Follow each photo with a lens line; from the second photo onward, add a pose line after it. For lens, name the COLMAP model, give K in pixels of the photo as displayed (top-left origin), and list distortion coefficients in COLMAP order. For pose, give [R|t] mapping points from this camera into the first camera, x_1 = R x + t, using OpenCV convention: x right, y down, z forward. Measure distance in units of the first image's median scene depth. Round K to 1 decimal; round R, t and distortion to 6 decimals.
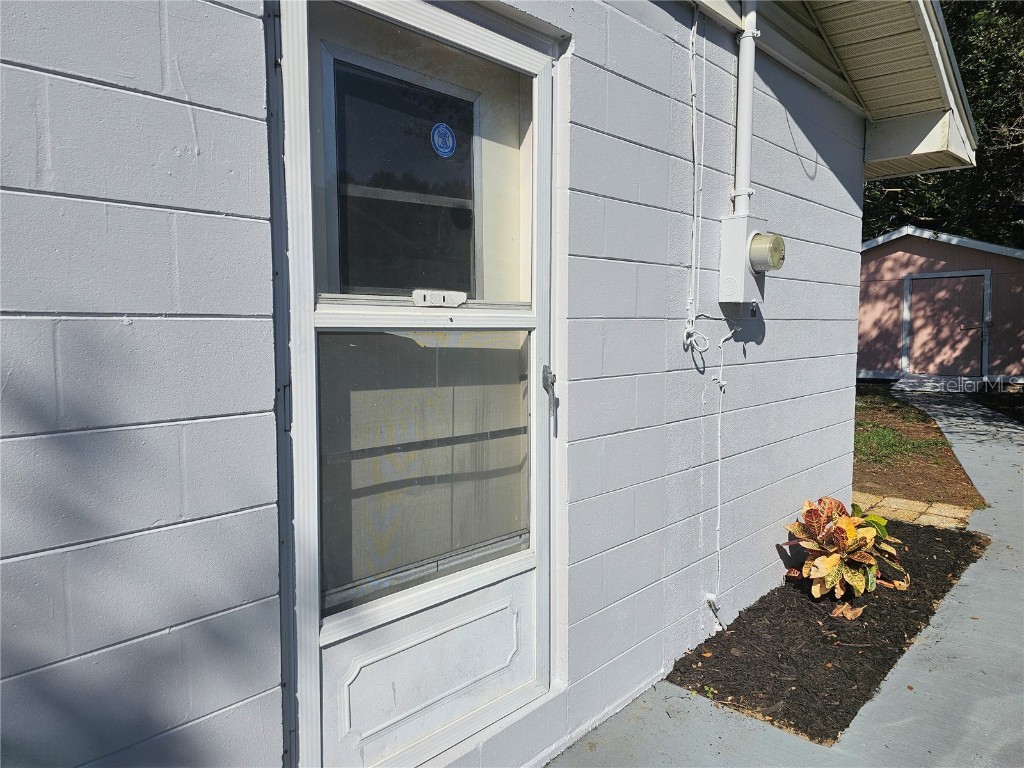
lens RADIAL K [[690.5, 0, 504.9], [0, 690.5, 374.9], [0, 0, 1]] dist [0.059283, -0.058447]
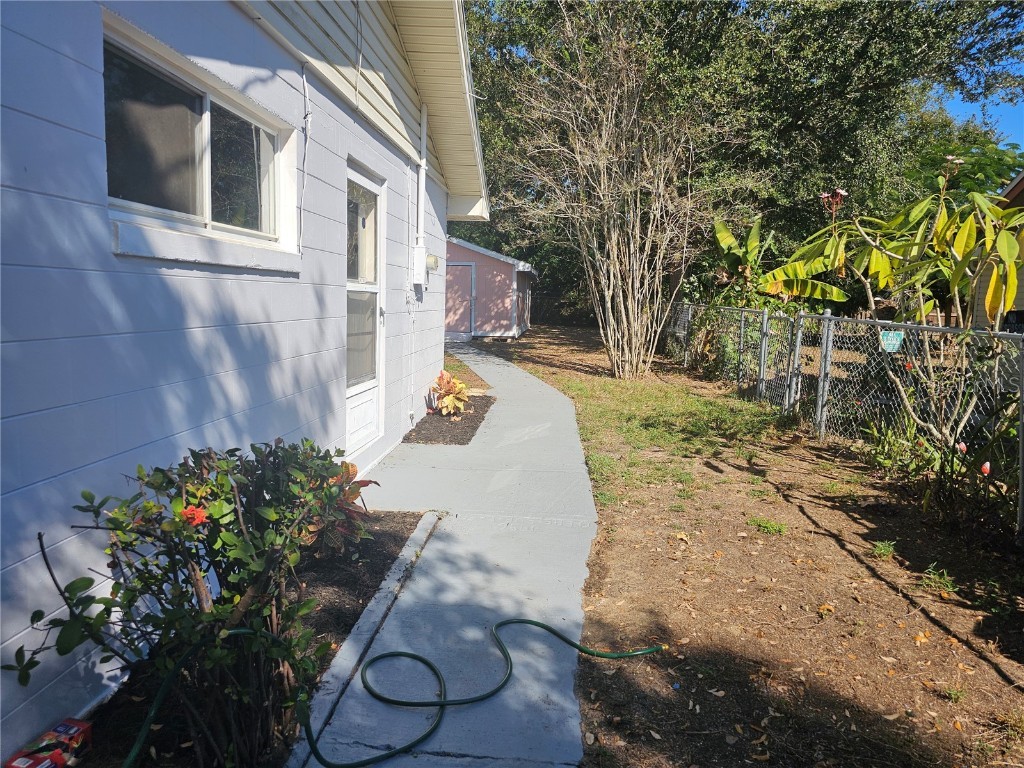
lens RADIAL K [[690.5, 0, 510.3], [0, 690.5, 385.2], [0, 0, 1]] dist [0.059283, -0.058447]
pose [[0.774915, -0.045382, 0.630434, -0.835265], [0.005286, 0.997850, 0.065333, 0.076425], [-0.632043, -0.047295, 0.773489, -0.912876]]
